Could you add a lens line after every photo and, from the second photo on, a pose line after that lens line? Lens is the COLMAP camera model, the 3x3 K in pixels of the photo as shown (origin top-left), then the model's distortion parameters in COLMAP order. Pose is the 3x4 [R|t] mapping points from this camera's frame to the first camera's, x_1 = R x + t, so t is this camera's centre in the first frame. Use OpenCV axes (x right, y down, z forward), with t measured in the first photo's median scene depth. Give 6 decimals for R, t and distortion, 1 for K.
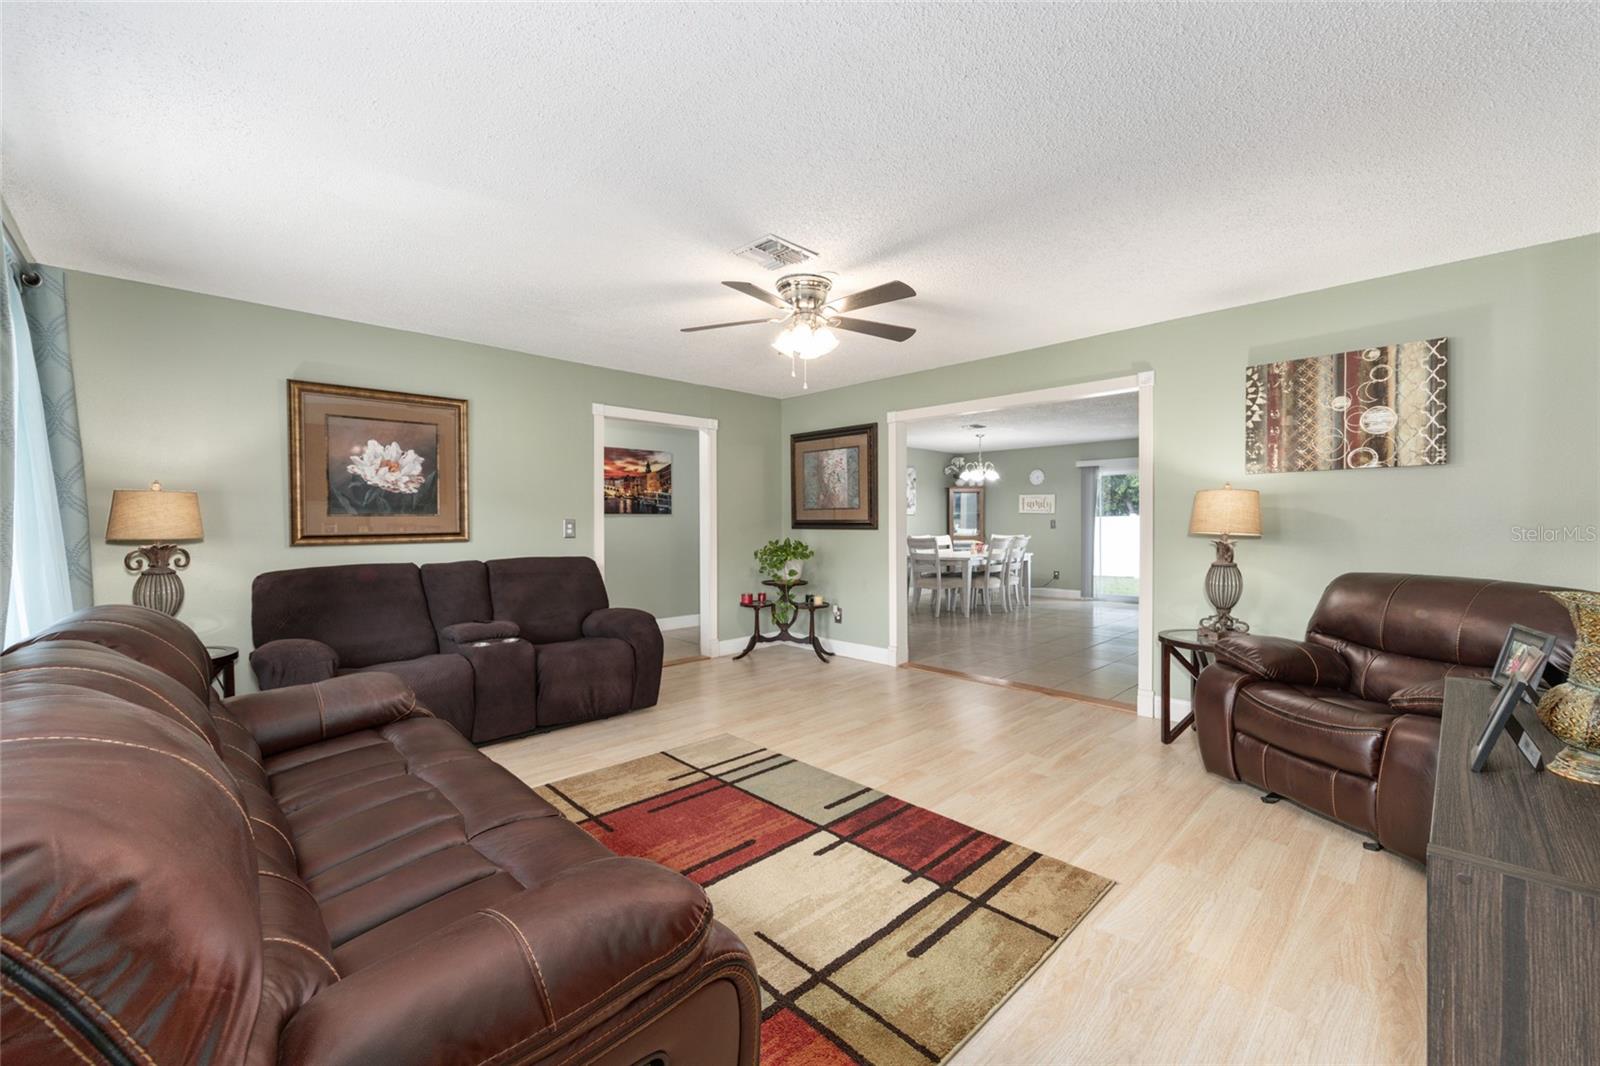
lens RADIAL K [[639.8, 0, 804.6], [0, 639.8, 526.6], [0, 0, 1]] dist [-0.003474, 0.001862]
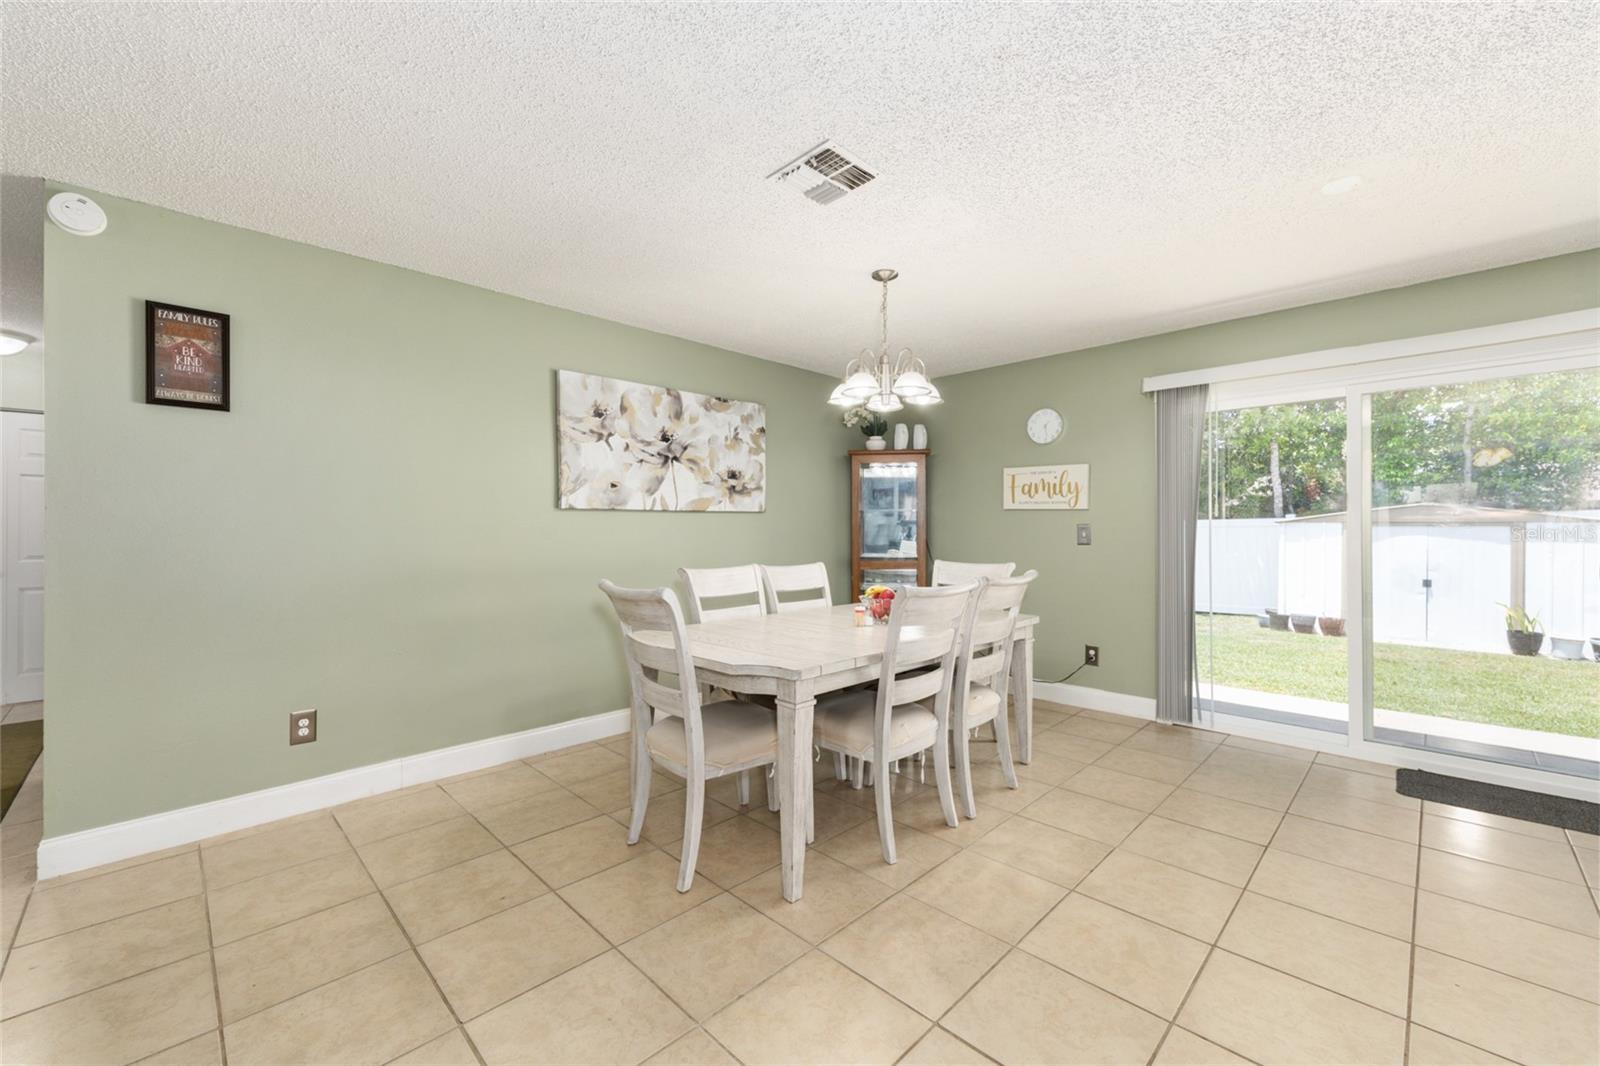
lens RADIAL K [[639.8, 0, 804.8], [0, 639.8, 531.0], [0, 0, 1]] dist [-0.003474, 0.001862]
pose [[0.999966, 0.001120, 0.008194, 0.554285], [-0.001072, 0.999982, -0.005857, -0.009280], [-0.008201, 0.005848, 0.999949, 1.597651]]
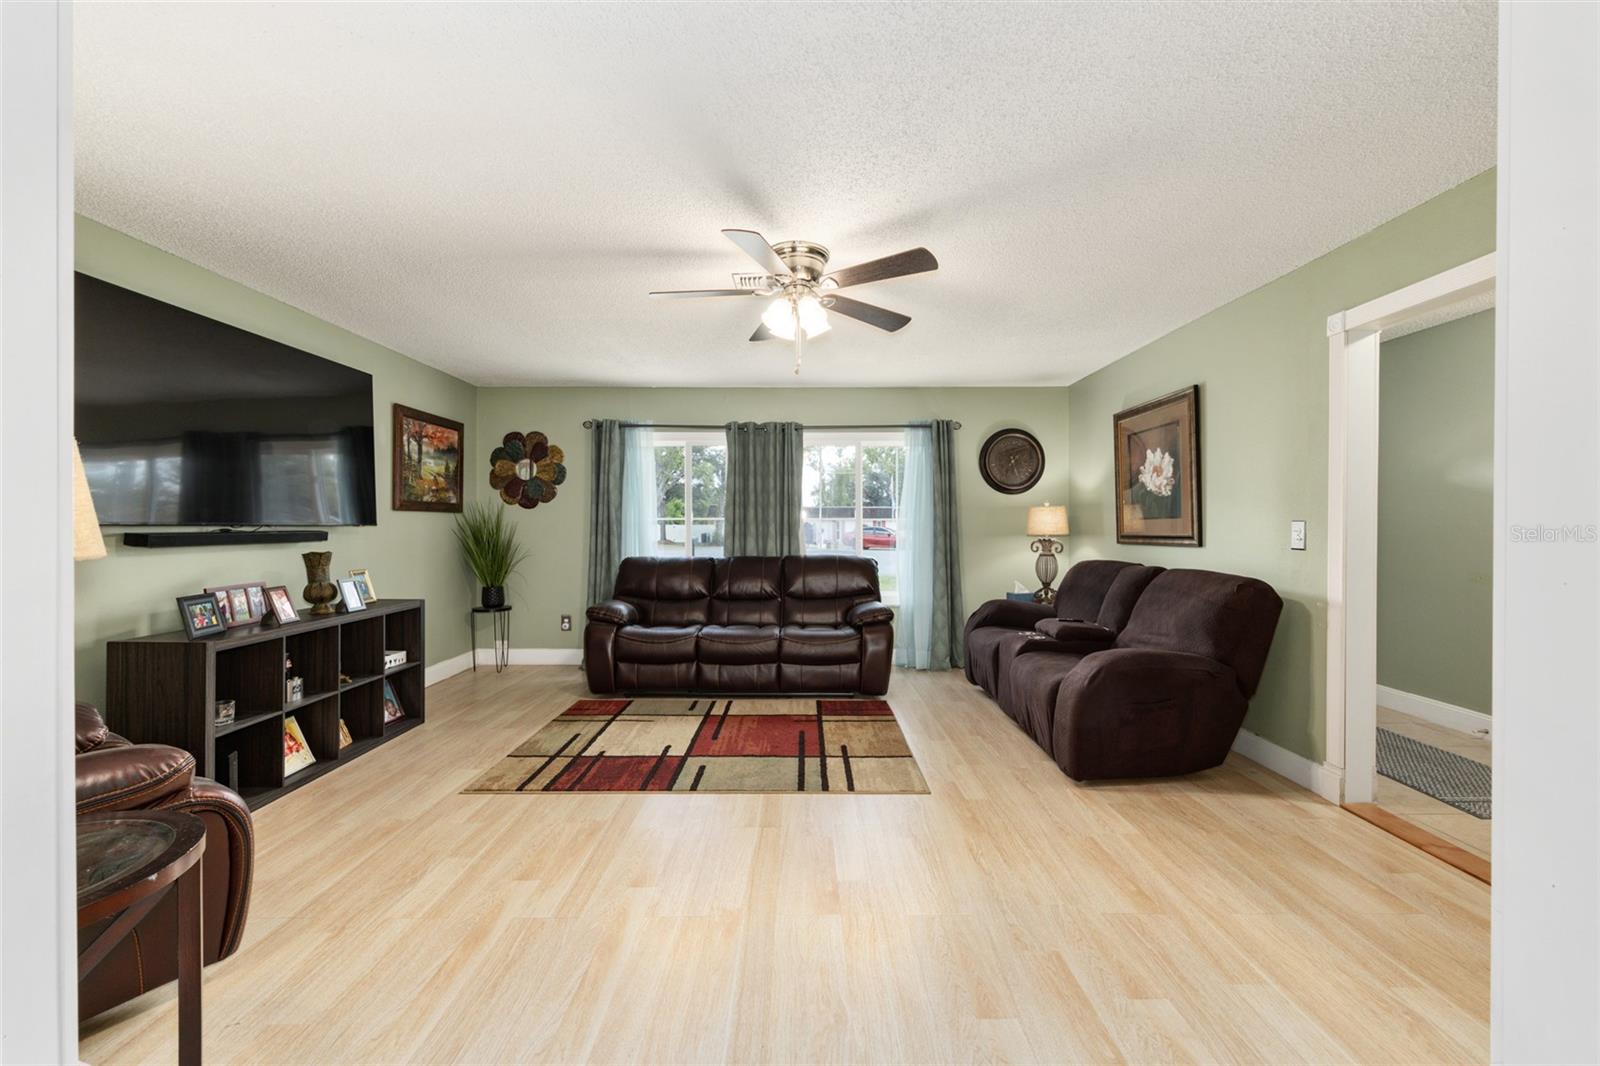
lens RADIAL K [[639.8, 0, 803.7], [0, 639.8, 526.7], [0, 0, 1]] dist [-0.003474, 0.001862]
pose [[-0.698656, 0.002650, -0.715453, 0.545951], [-0.002615, 0.999977, 0.006258, -0.009581], [0.715453, 0.006243, -0.698633, 1.420804]]
